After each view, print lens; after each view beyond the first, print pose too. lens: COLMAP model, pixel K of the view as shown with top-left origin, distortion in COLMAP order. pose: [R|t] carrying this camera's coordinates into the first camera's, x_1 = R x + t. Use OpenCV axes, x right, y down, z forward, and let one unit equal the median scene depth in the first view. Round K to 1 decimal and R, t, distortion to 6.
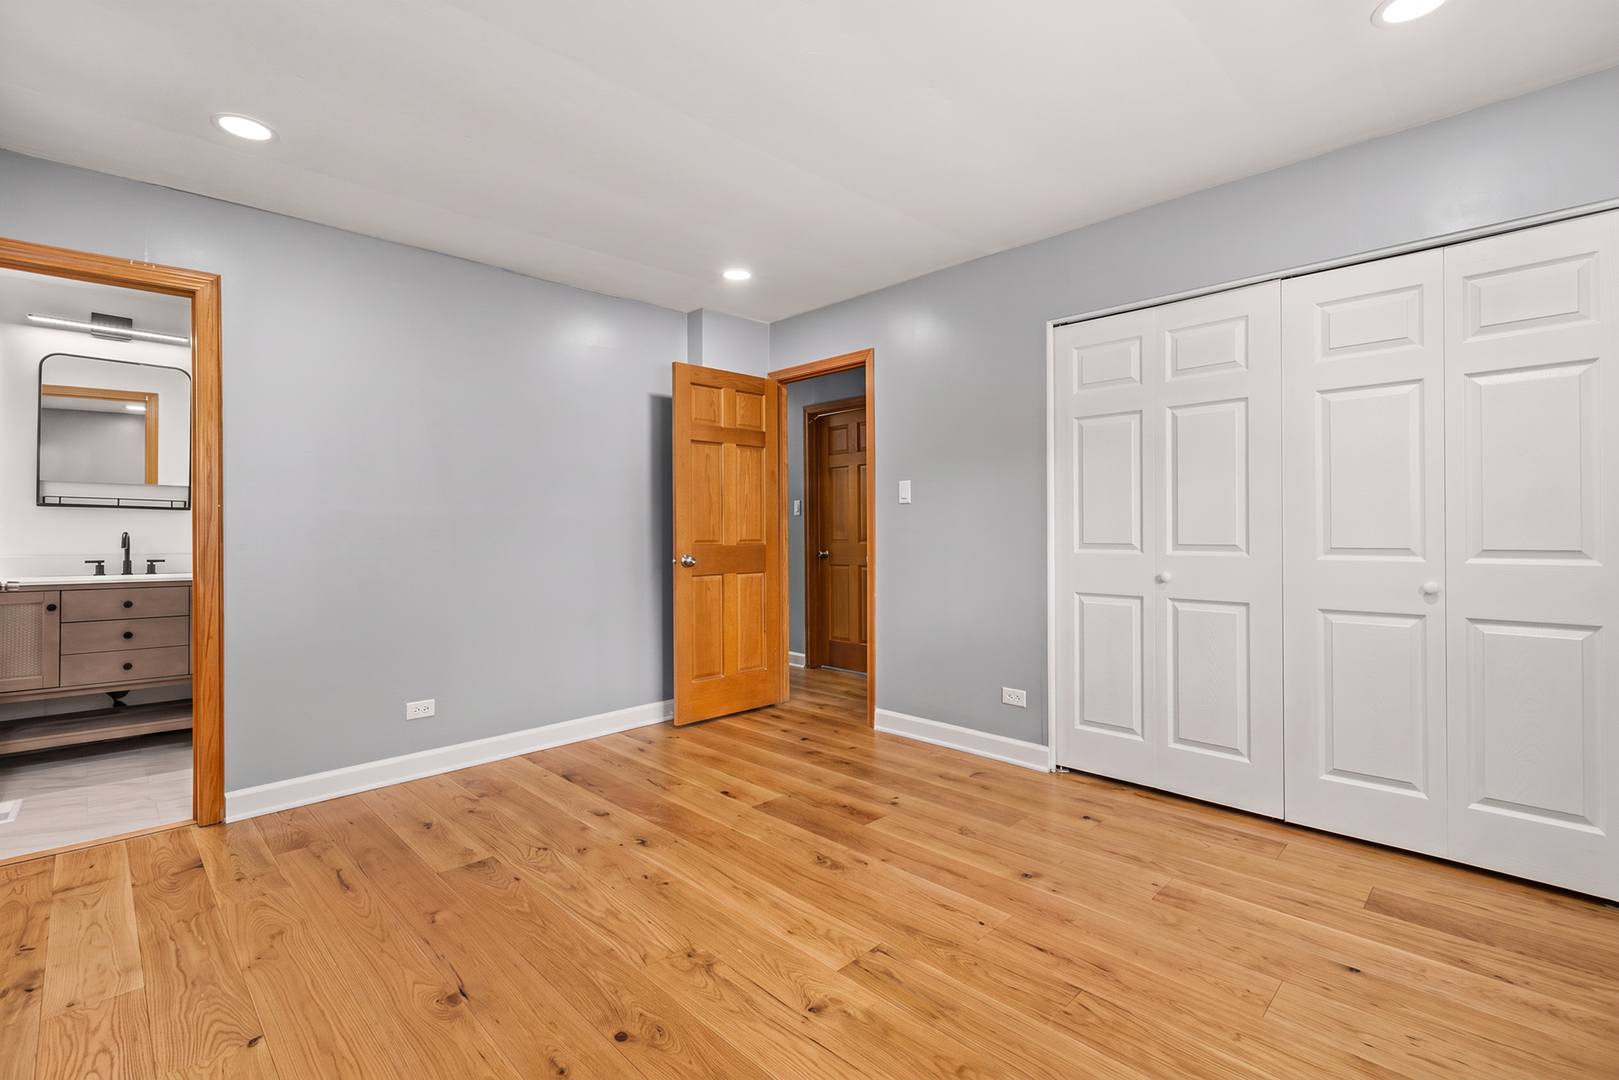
lens RADIAL K [[716.7, 0, 809.5], [0, 716.7, 540.0], [0, 0, 1]] dist [-0.001892, -0.000081]
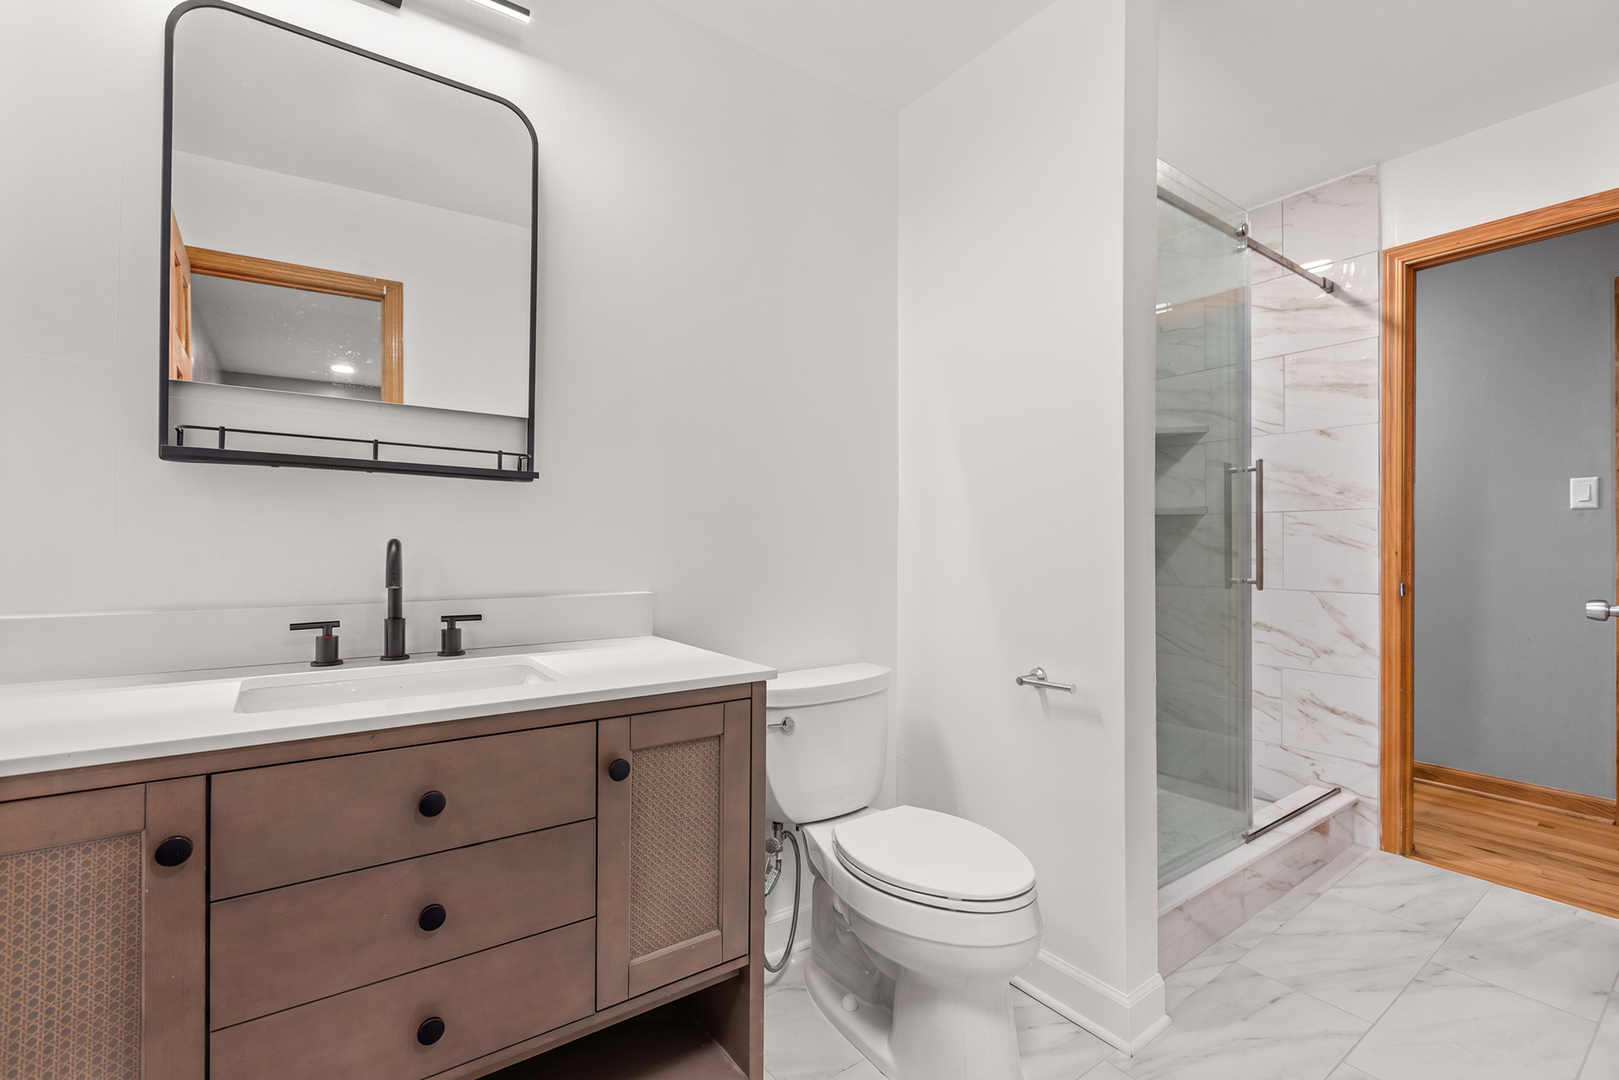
lens RADIAL K [[716.7, 0, 809.5], [0, 716.7, 540.0], [0, 0, 1]] dist [-0.001892, -0.000081]
pose [[0.988301, -0.001601, -0.152506, -0.739261], [0.000429, 0.999970, -0.007716, -0.007713], [0.152514, 0.007560, 0.988272, 0.723446]]
